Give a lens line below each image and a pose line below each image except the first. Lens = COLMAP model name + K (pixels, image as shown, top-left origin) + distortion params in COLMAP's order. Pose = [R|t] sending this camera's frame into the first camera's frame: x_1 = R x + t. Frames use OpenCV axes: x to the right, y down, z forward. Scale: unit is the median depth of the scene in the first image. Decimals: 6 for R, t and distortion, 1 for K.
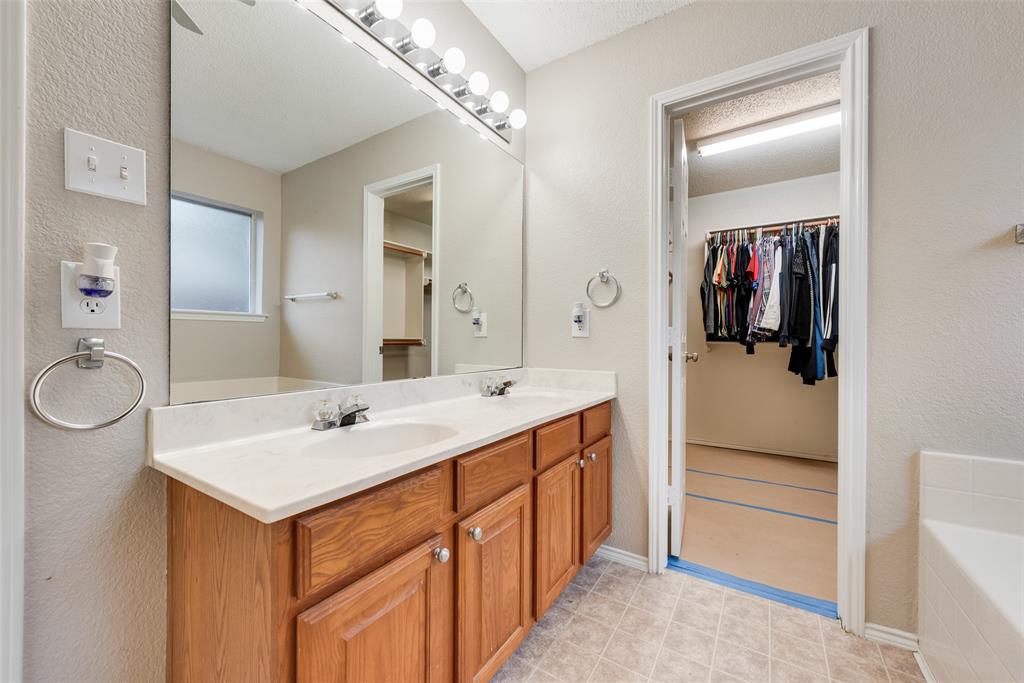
lens RADIAL K [[404.2, 0, 509.5], [0, 404.2, 340.2], [0, 0, 1]] dist [0.002636, 0.000047]
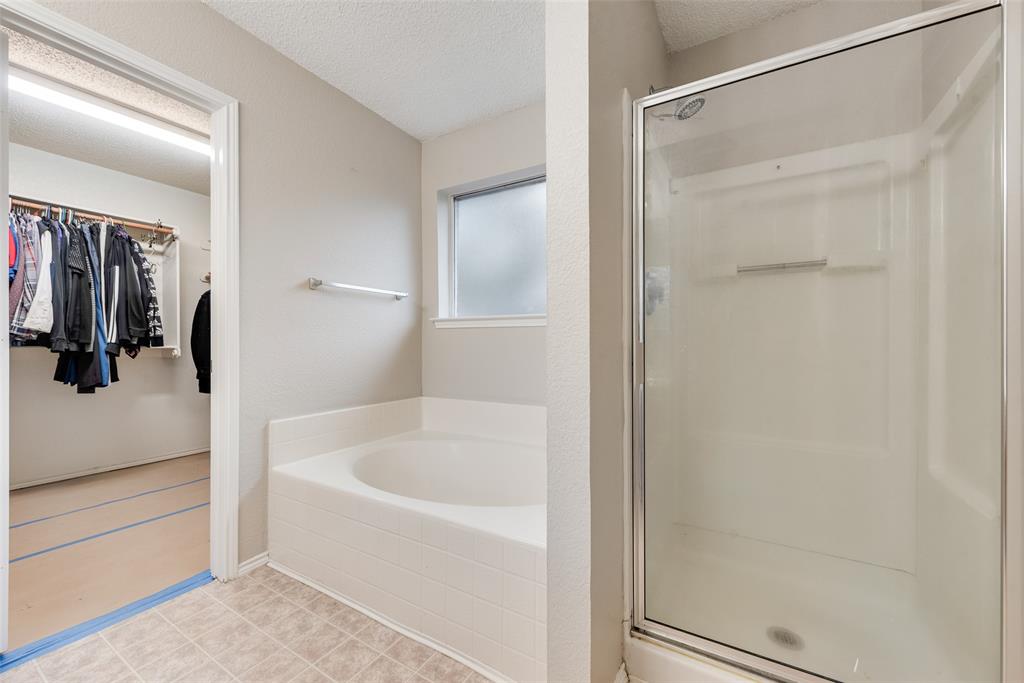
lens RADIAL K [[404.2, 0, 510.3], [0, 404.2, 345.9], [0, 0, 1]] dist [0.002636, 0.000047]
pose [[-0.039757, -0.005527, 0.999194, -0.211385], [-0.001178, 0.999984, 0.005485, -0.002480], [-0.999209, -0.000959, -0.039763, 0.093539]]
